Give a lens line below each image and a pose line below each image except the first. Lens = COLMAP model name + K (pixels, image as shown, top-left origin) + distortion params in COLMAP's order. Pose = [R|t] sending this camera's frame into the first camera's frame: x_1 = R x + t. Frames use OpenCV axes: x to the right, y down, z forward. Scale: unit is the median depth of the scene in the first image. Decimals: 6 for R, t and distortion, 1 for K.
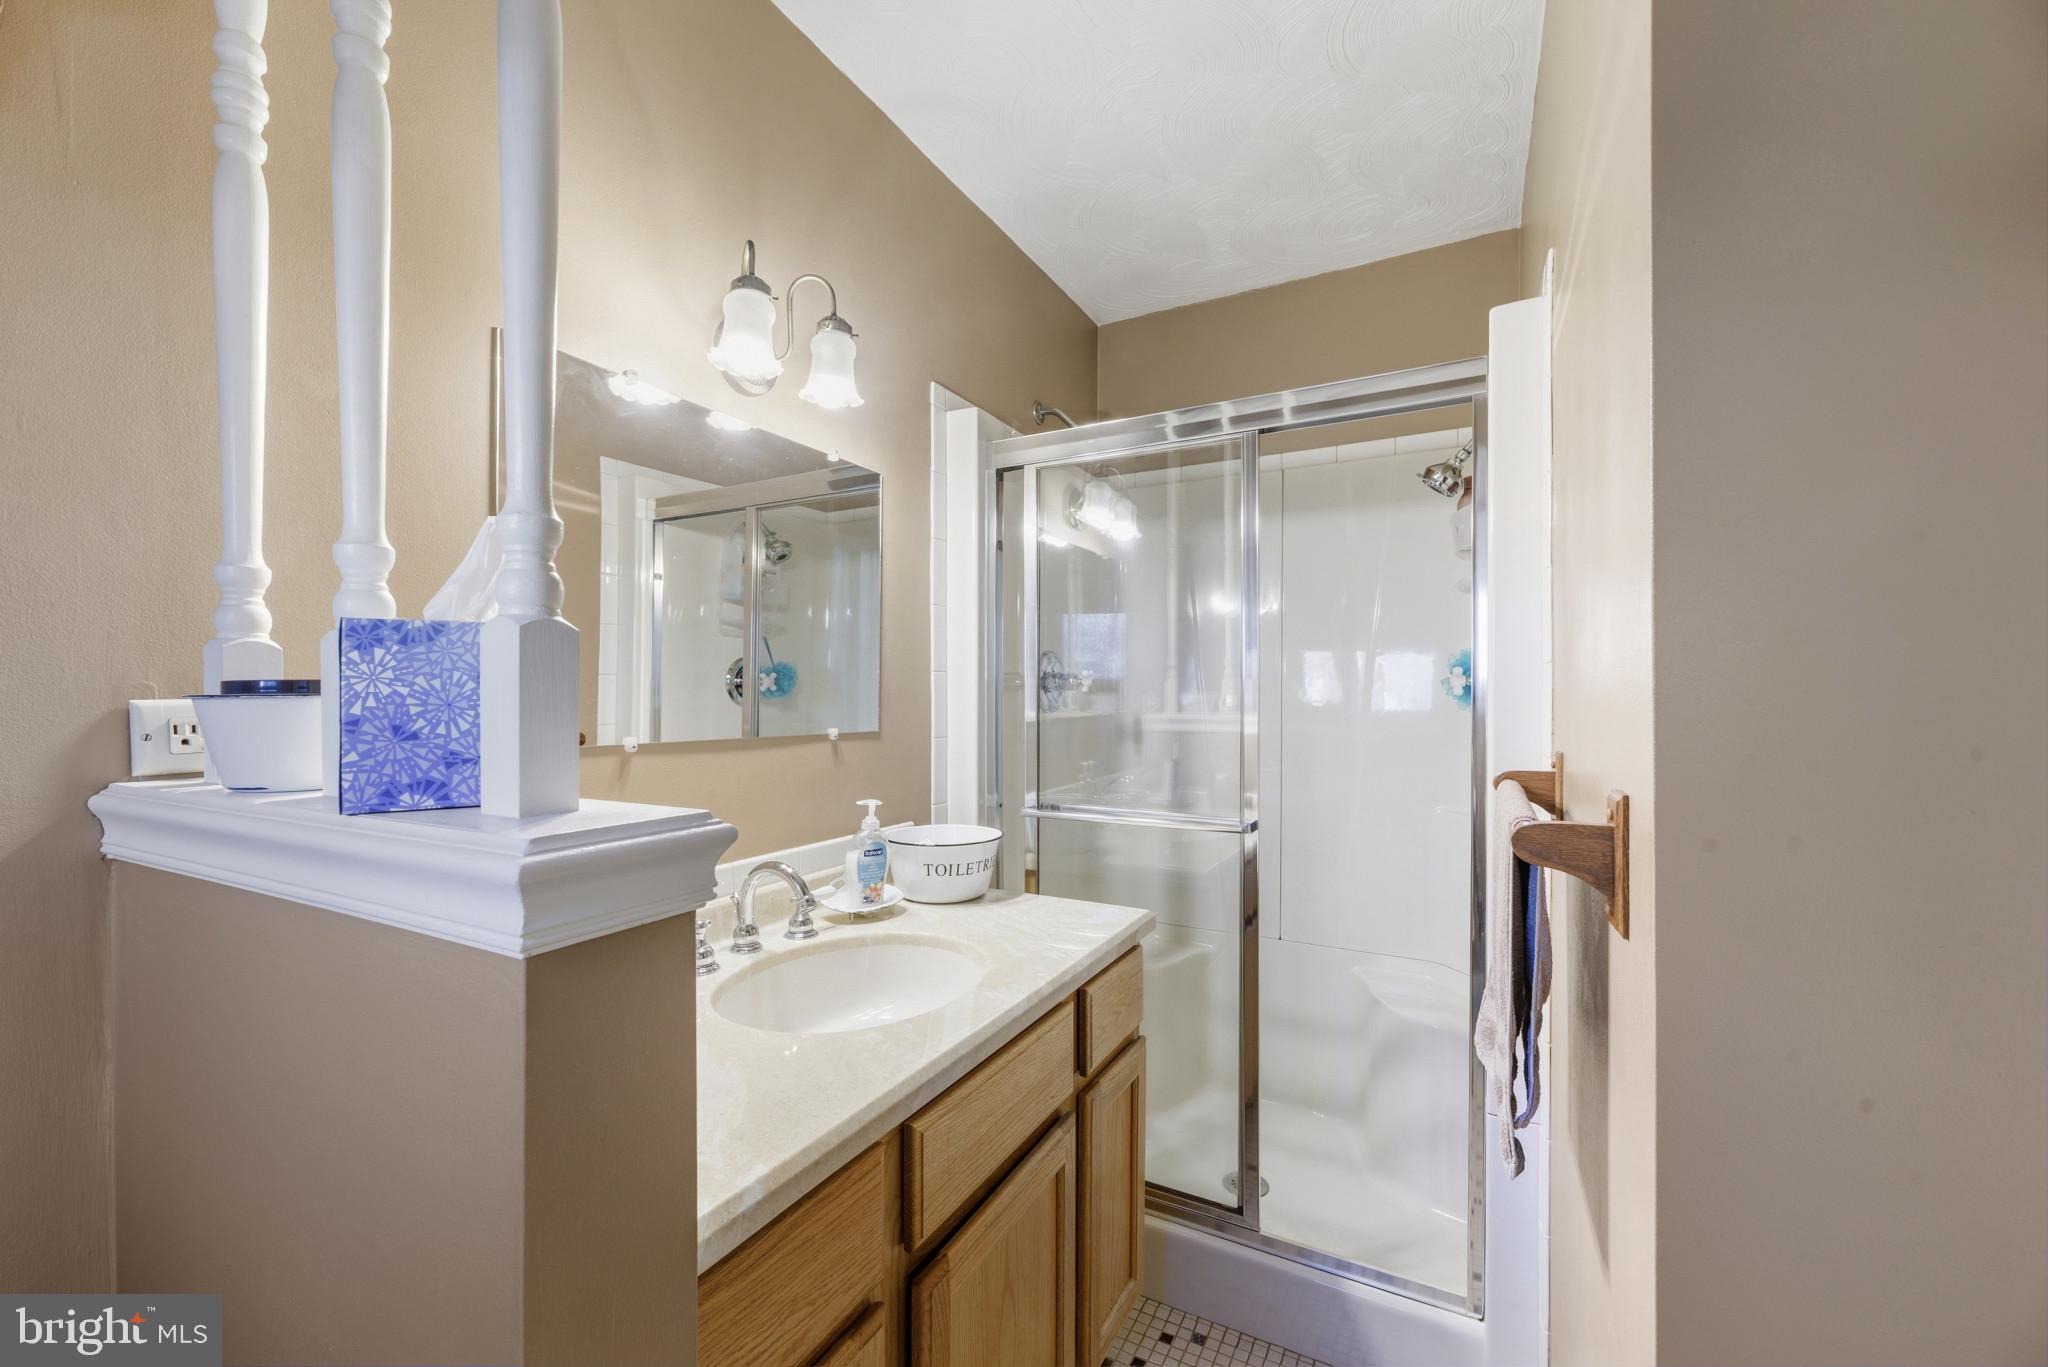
lens RADIAL K [[819.3, 0, 1026.2], [0, 819.3, 695.5], [0, 0, 1]] dist [0.000483, -0.000331]
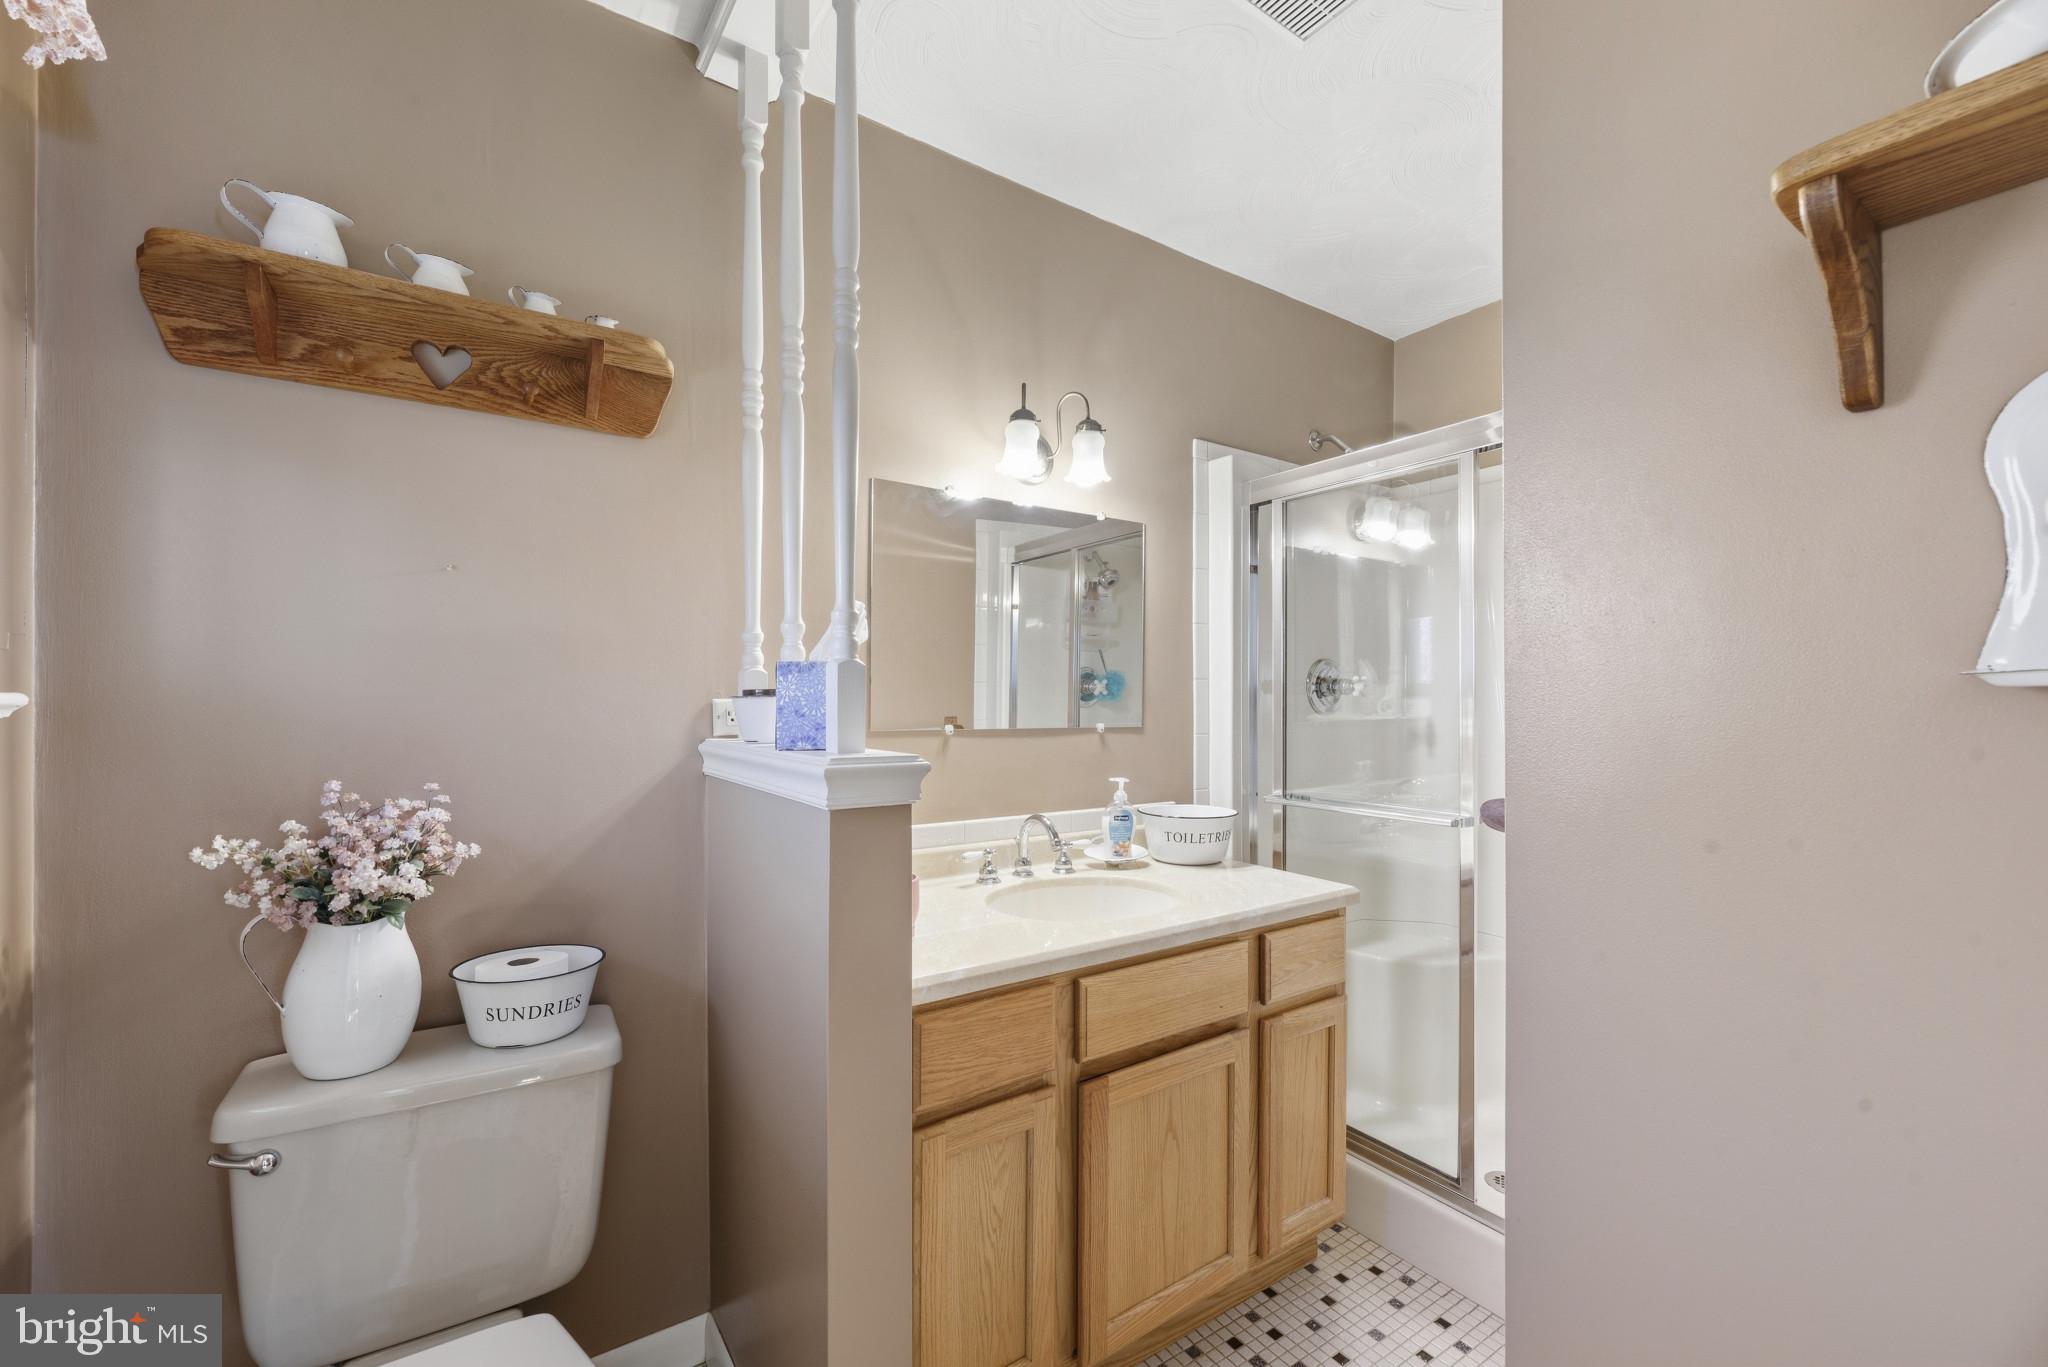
lens RADIAL K [[831.0, 0, 1031.2], [0, 831.0, 697.9], [0, 0, 1]] dist [0.000454, 0.000093]
pose [[0.887265, 0.000211, -0.461259, 0.316352], [-0.001724, 0.999994, -0.002858, 0.003522], [0.461256, 0.003331, 0.887261, -0.264276]]
